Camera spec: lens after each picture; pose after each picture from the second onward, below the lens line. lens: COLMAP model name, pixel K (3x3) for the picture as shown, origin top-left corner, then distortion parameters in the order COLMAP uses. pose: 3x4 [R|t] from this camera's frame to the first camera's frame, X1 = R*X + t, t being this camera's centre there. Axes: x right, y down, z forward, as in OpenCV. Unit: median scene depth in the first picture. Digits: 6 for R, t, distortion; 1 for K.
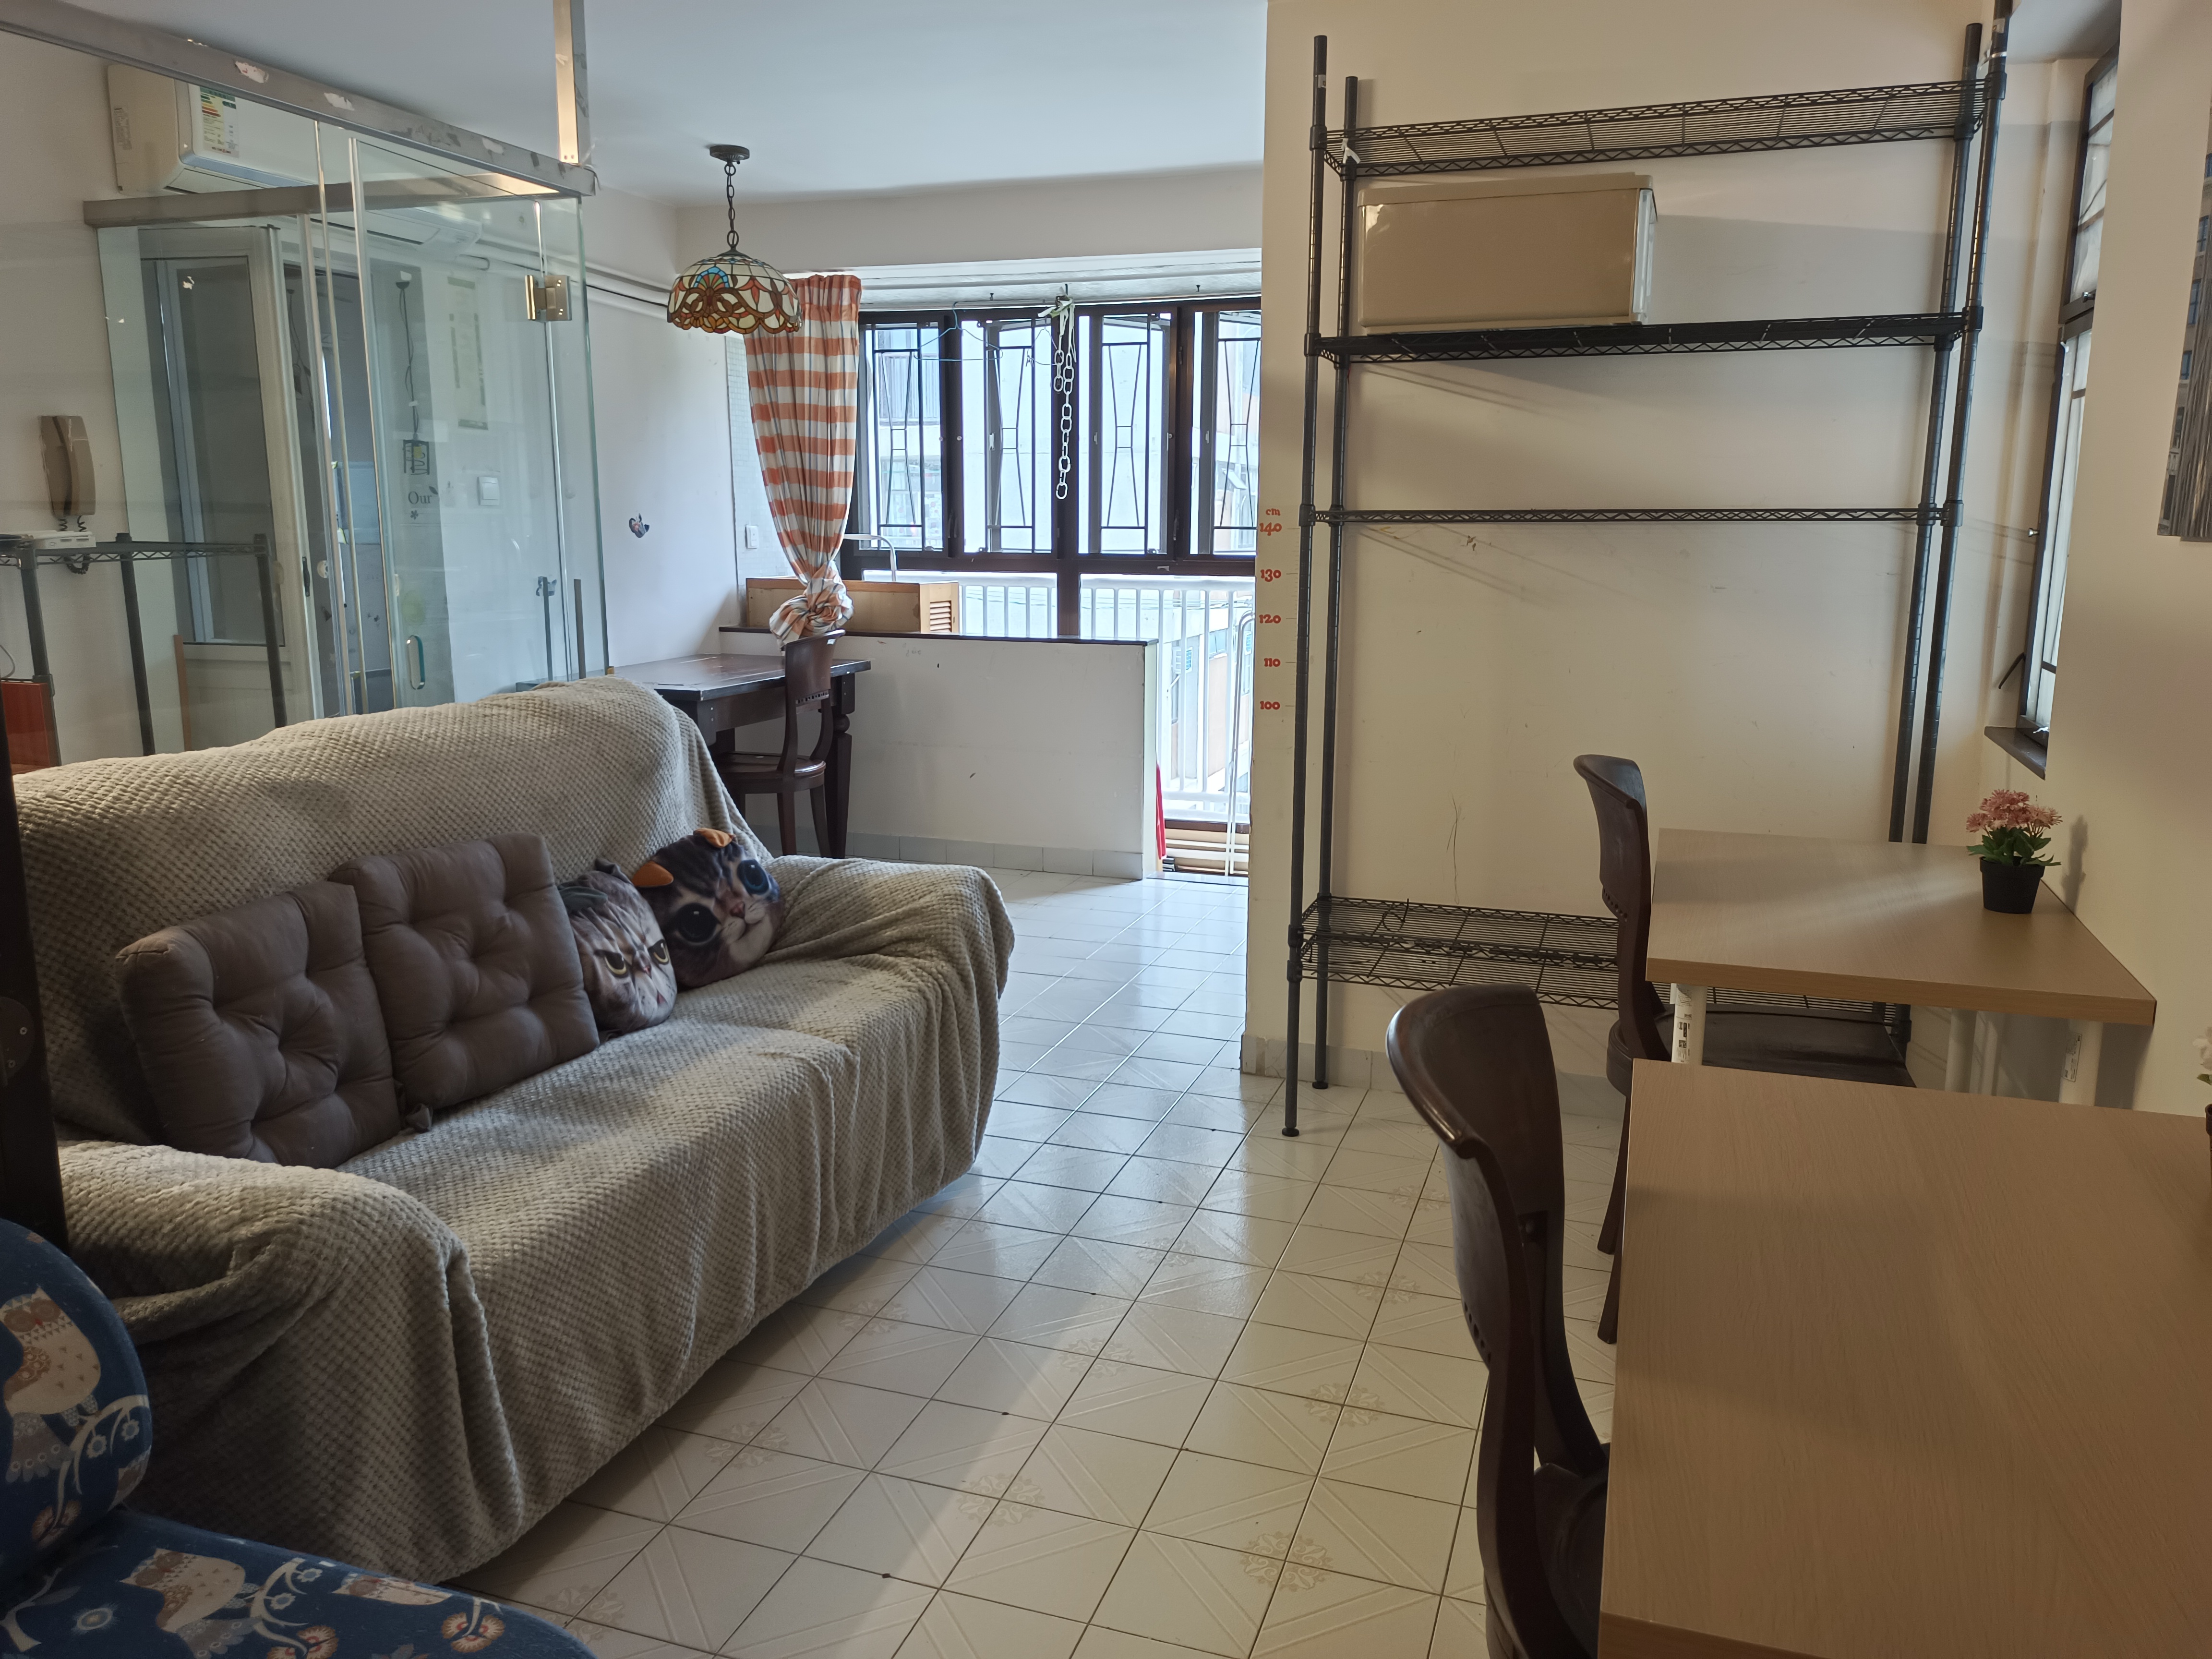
lens RADIAL K [[1608.1, 0, 1097.2], [0, 1608.1, 833.5], [0, 0, 1]] dist [0.078428, 0.000597]
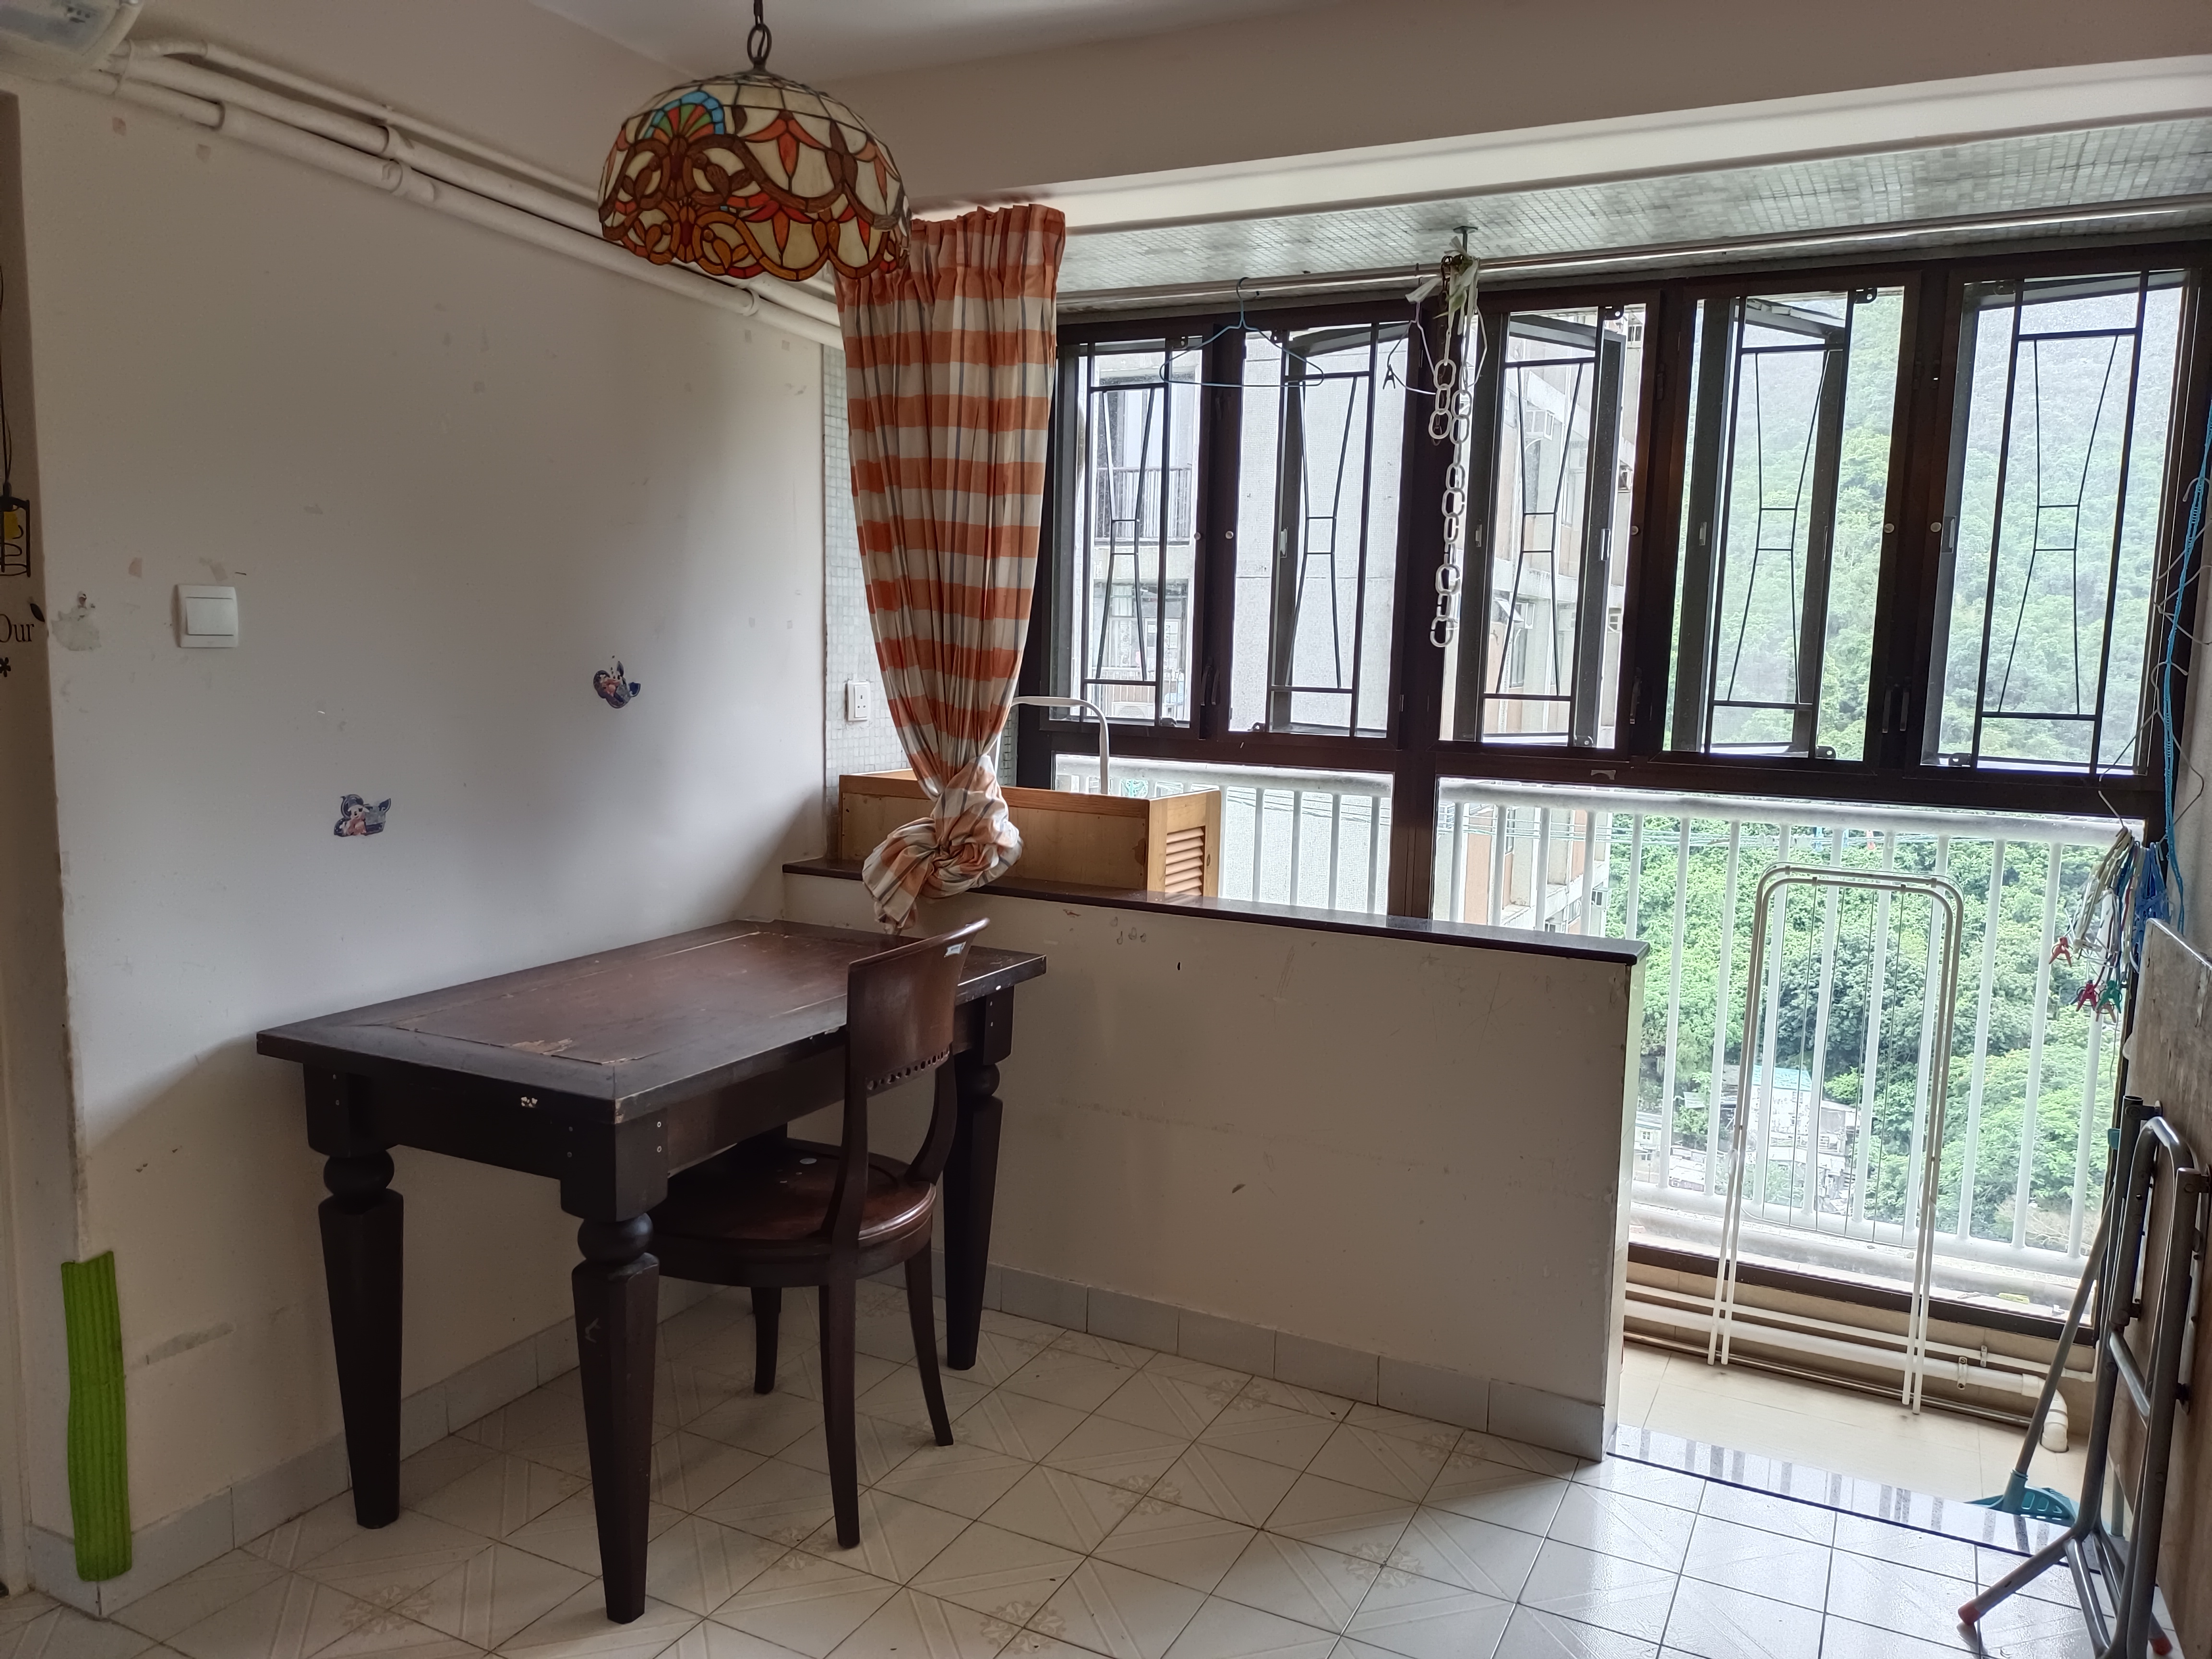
lens RADIAL K [[1608.1, 0, 1104.2], [0, 1608.1, 830.6], [0, 0, 1]] dist [0.078428, 0.000597]
pose [[0.990886, 0.036981, -0.129531, -0.057920], [-0.046762, 0.996213, -0.073304, -0.108430], [0.126329, 0.078693, 0.988862, 0.492653]]
